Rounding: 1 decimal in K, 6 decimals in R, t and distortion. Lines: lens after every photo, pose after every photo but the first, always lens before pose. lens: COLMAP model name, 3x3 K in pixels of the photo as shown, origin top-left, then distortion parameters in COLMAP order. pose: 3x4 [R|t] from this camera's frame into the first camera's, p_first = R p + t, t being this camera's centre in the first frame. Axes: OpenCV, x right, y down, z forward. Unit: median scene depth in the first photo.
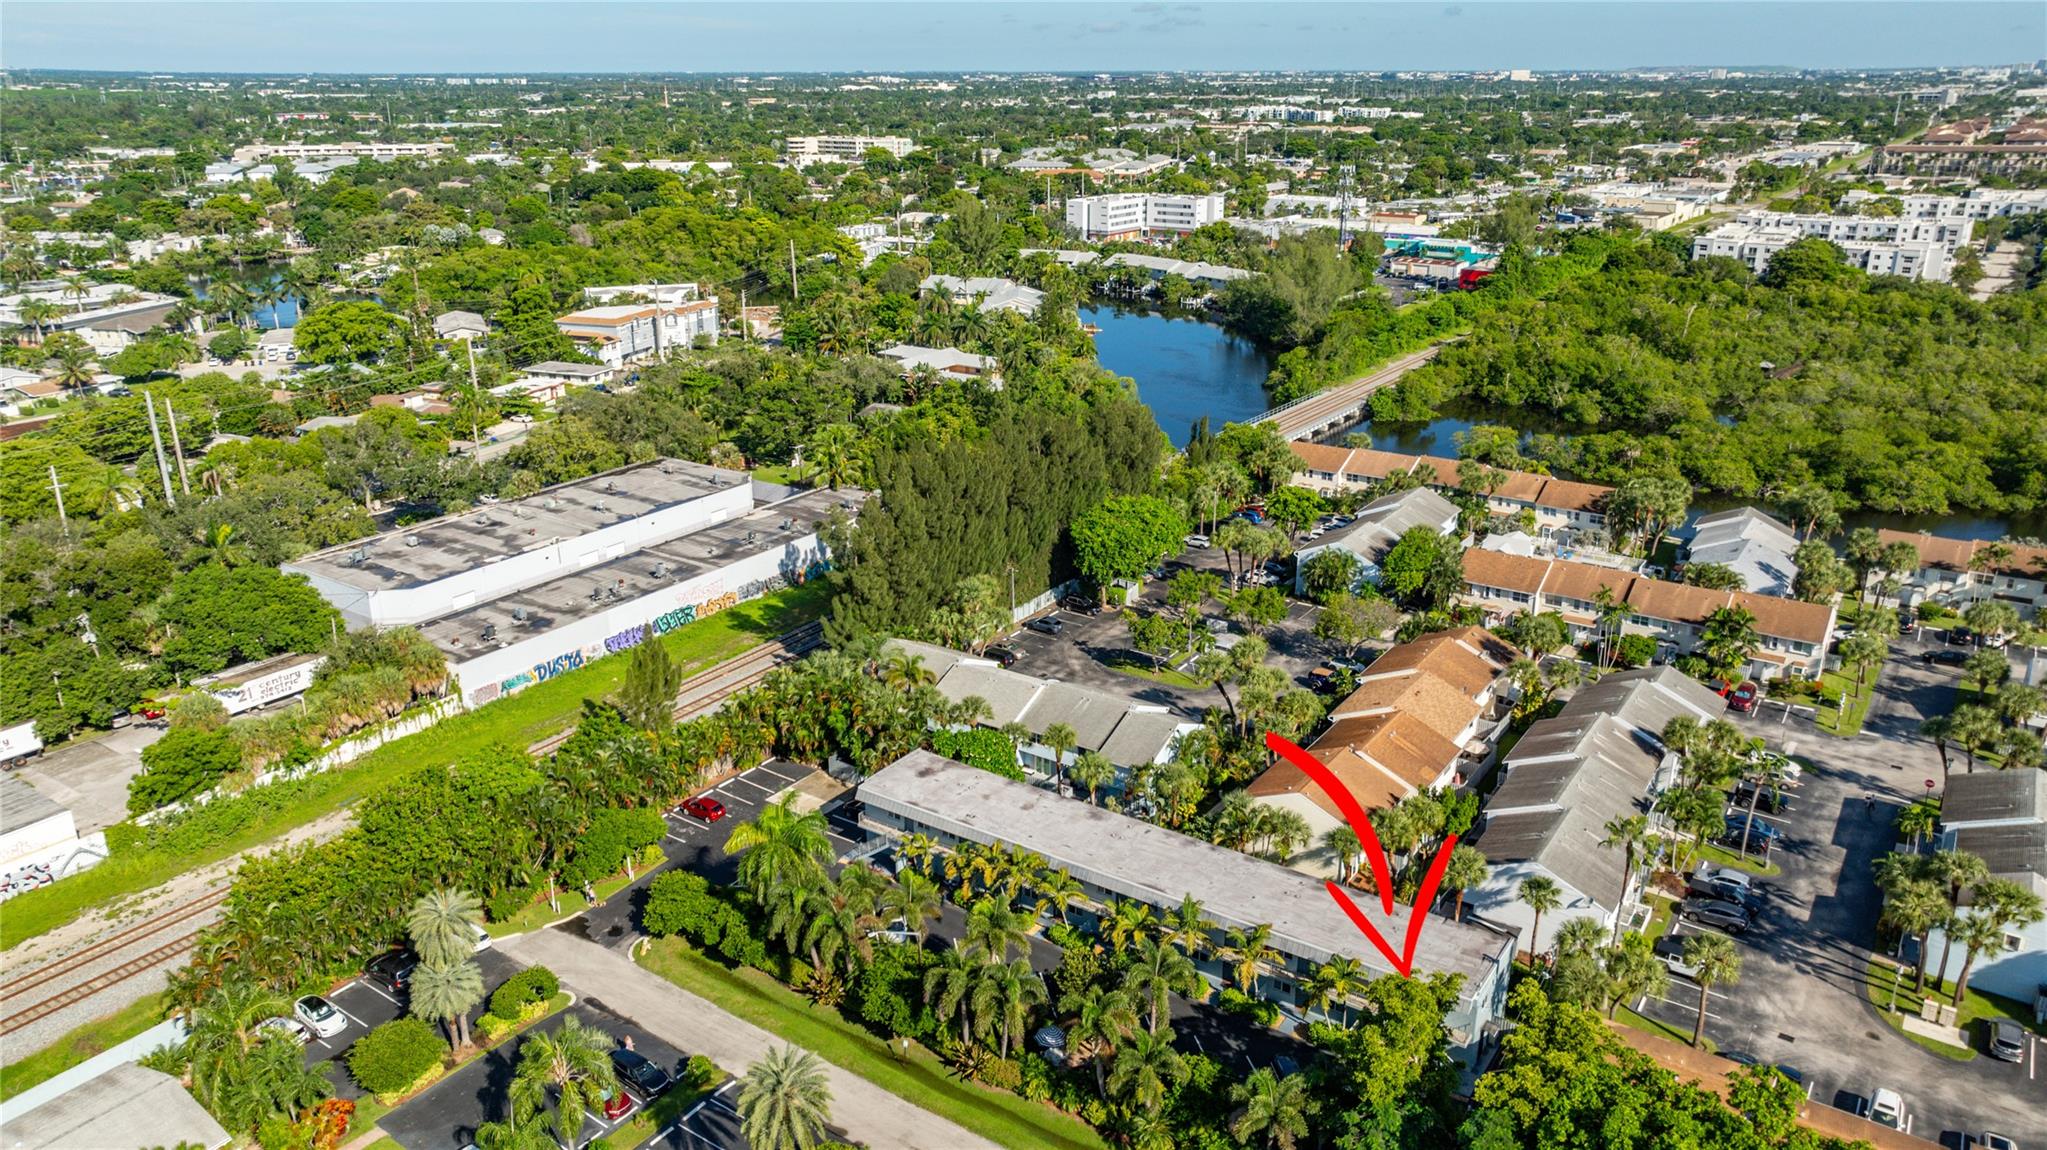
lens RADIAL K [[1416.2, 0, 1025.6], [0, 1416.2, 571.2], [0, 0, 1]] dist [-0.002224, 0.004233]
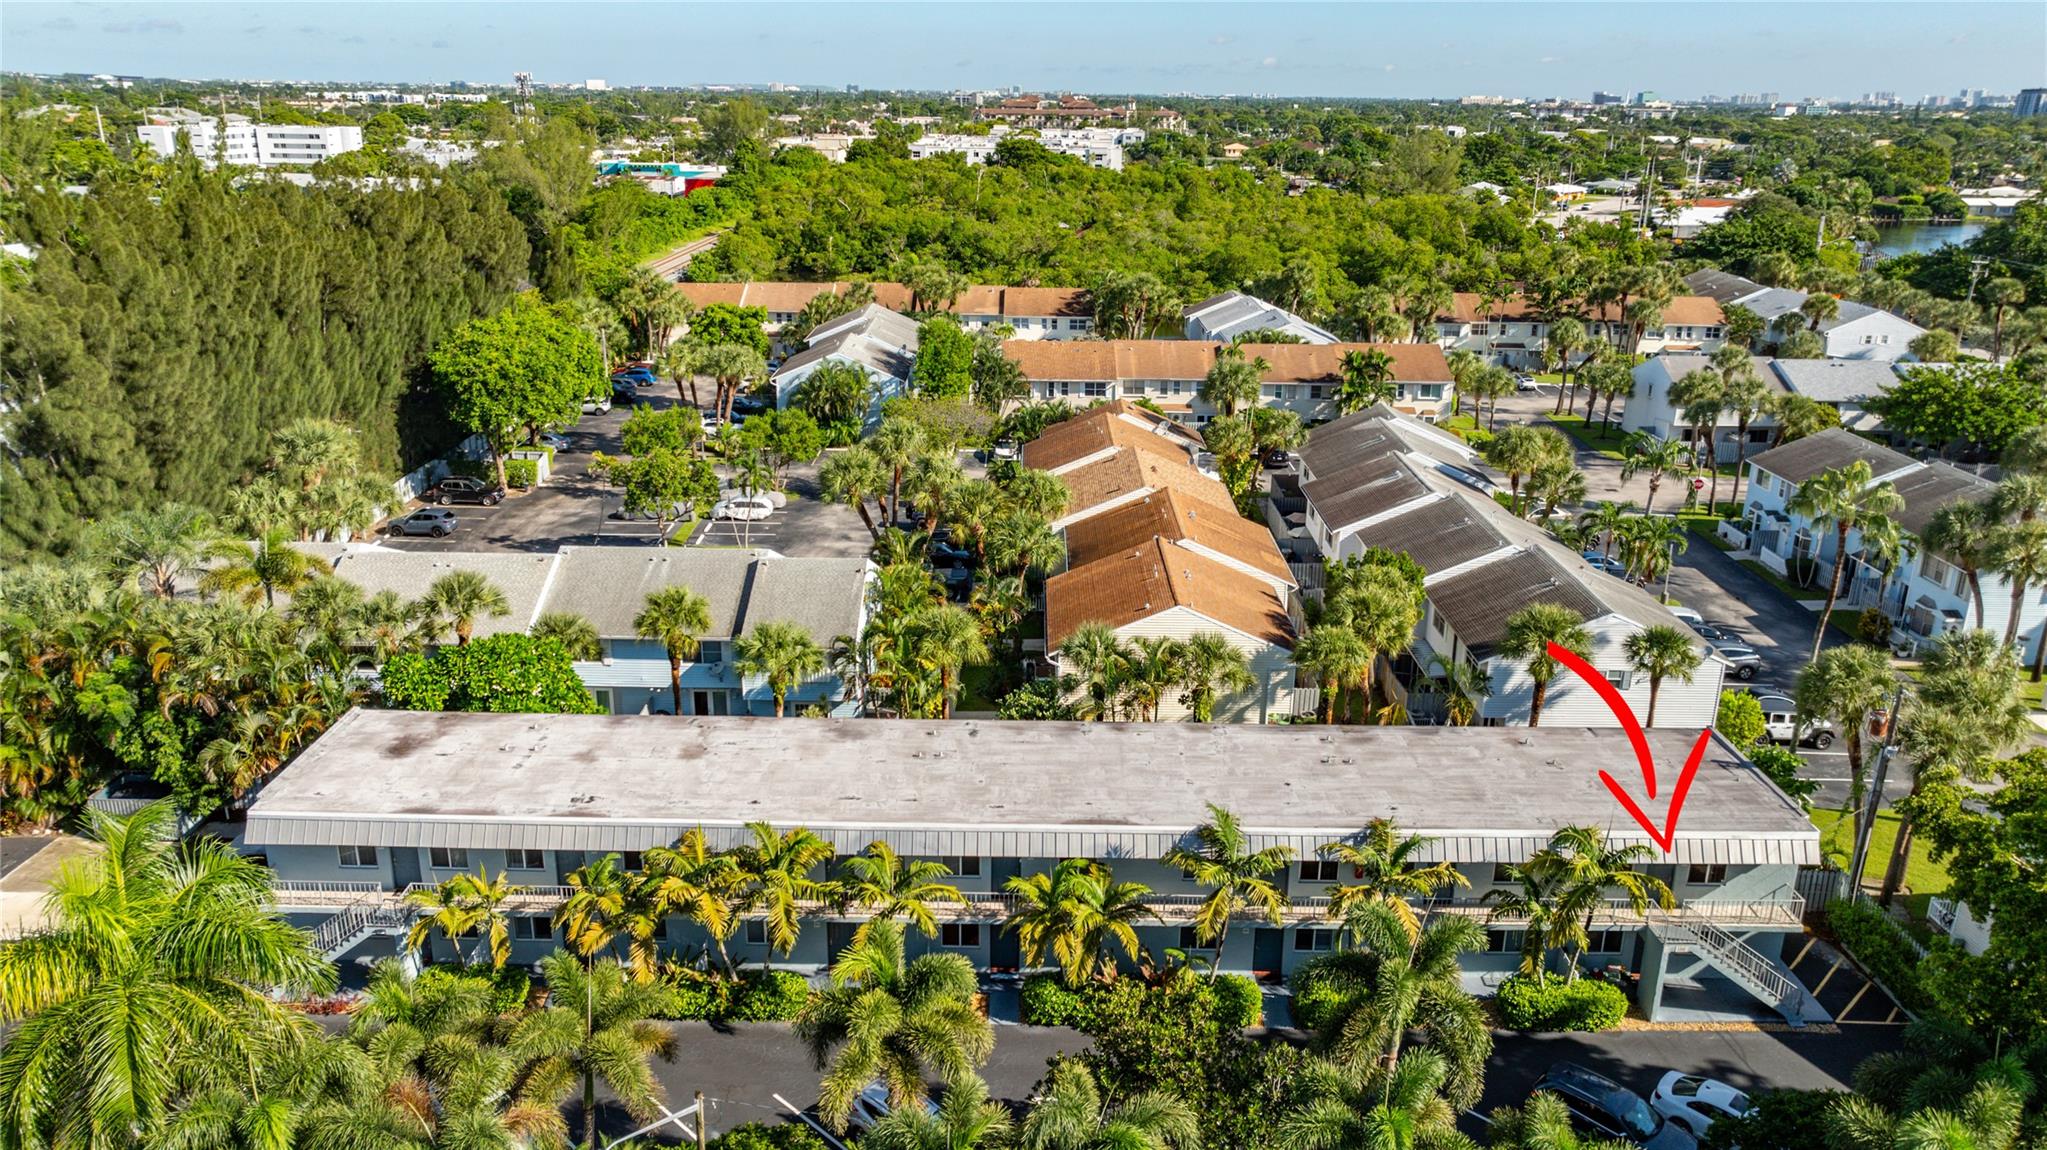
lens RADIAL K [[1416.2, 0, 1024.6], [0, 1416.2, 584.5], [0, 0, 1]] dist [-0.002224, 0.004233]
pose [[0.827695, -0.166682, 0.535852, -0.103401], [0.164565, 0.984984, 0.052196, 0.077370], [-0.536506, 0.044980, 0.842697, 0.404340]]
